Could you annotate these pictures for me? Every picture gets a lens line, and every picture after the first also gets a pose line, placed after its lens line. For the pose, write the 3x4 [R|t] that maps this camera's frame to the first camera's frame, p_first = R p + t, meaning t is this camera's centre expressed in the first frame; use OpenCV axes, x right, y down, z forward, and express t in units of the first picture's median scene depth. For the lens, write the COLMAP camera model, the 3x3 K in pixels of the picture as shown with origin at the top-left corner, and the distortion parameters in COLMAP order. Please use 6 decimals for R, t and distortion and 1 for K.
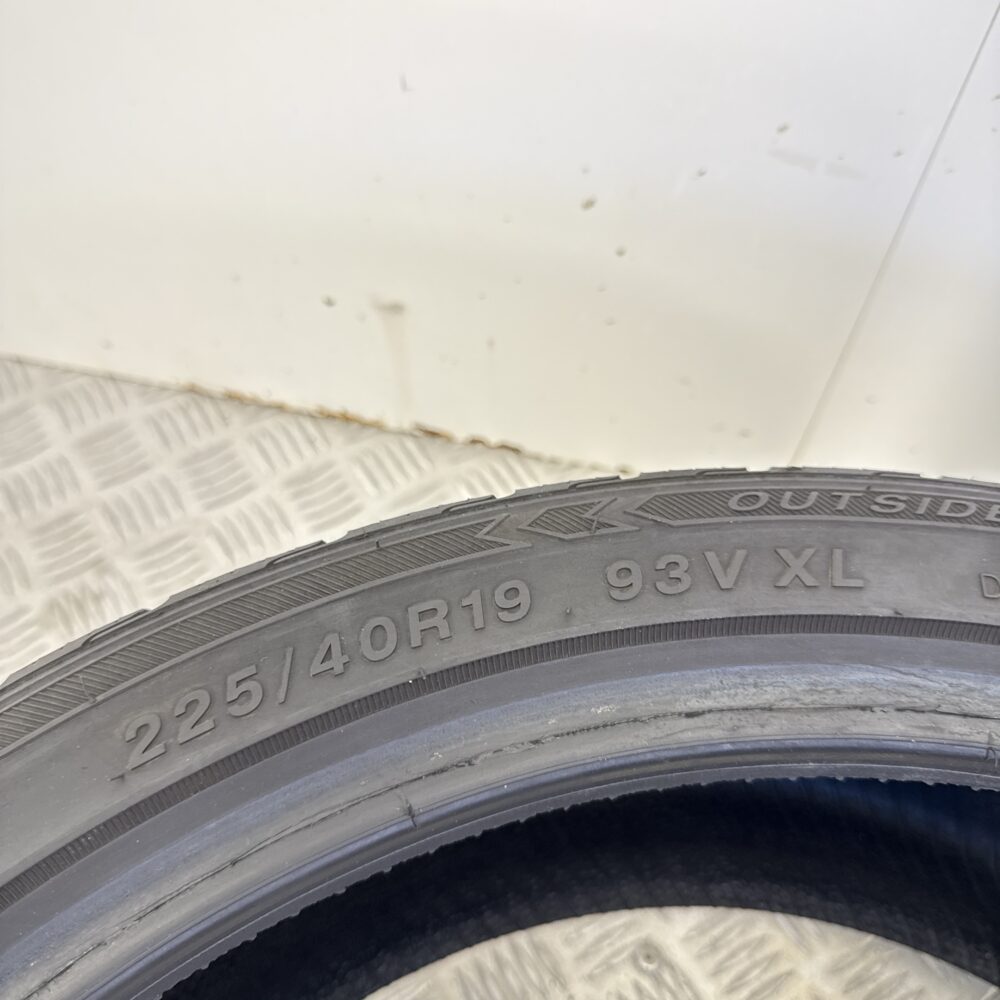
lens RADIAL K [[966.3, 0, 501.4], [0, 966.3, 500.0], [0, 0, 1]] dist [-0.006523, 0.000000]
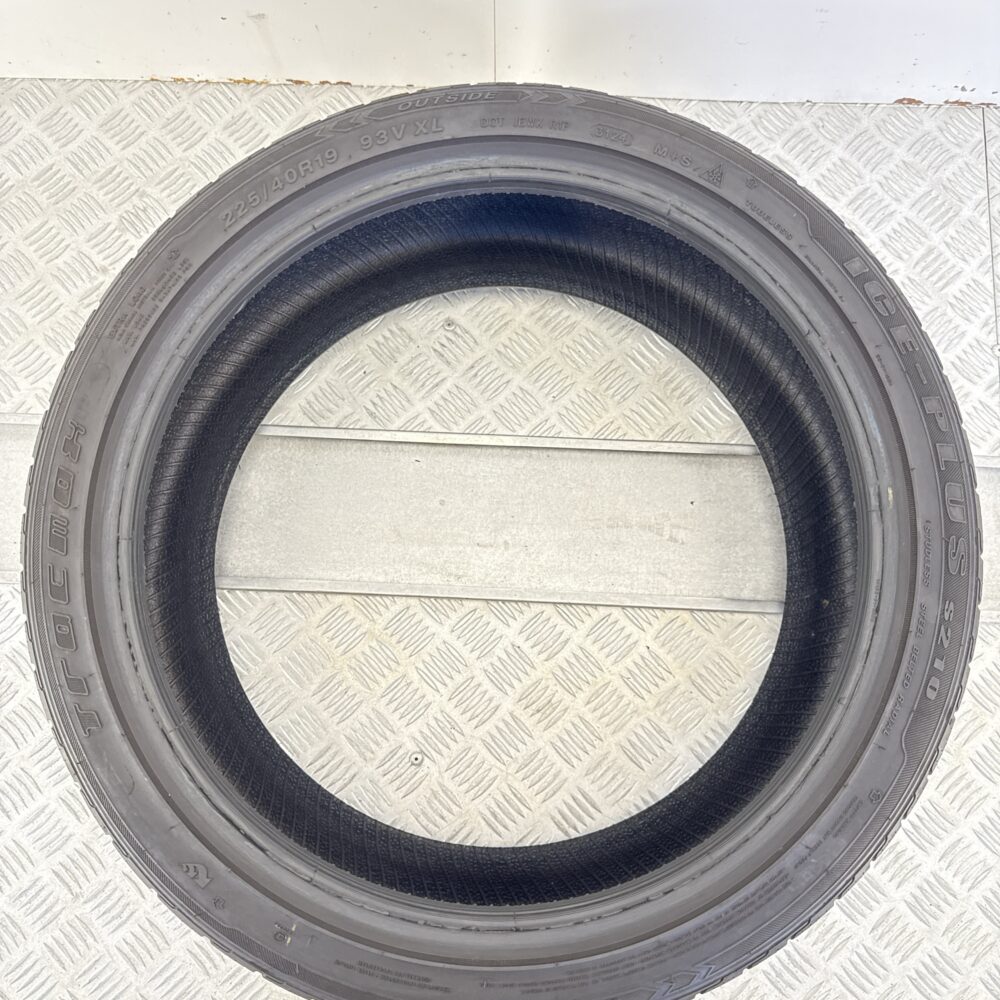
lens RADIAL K [[966.3, 0, 504.3], [0, 966.3, 534.0], [0, 0, 1]] dist [-0.006523, 0.000000]
pose [[0.982059, -0.187638, 0.018777, 0.260222], [0.163208, 0.895606, 0.413828, 0.001841], [-0.094467, -0.403339, 0.910161, -2.252423]]
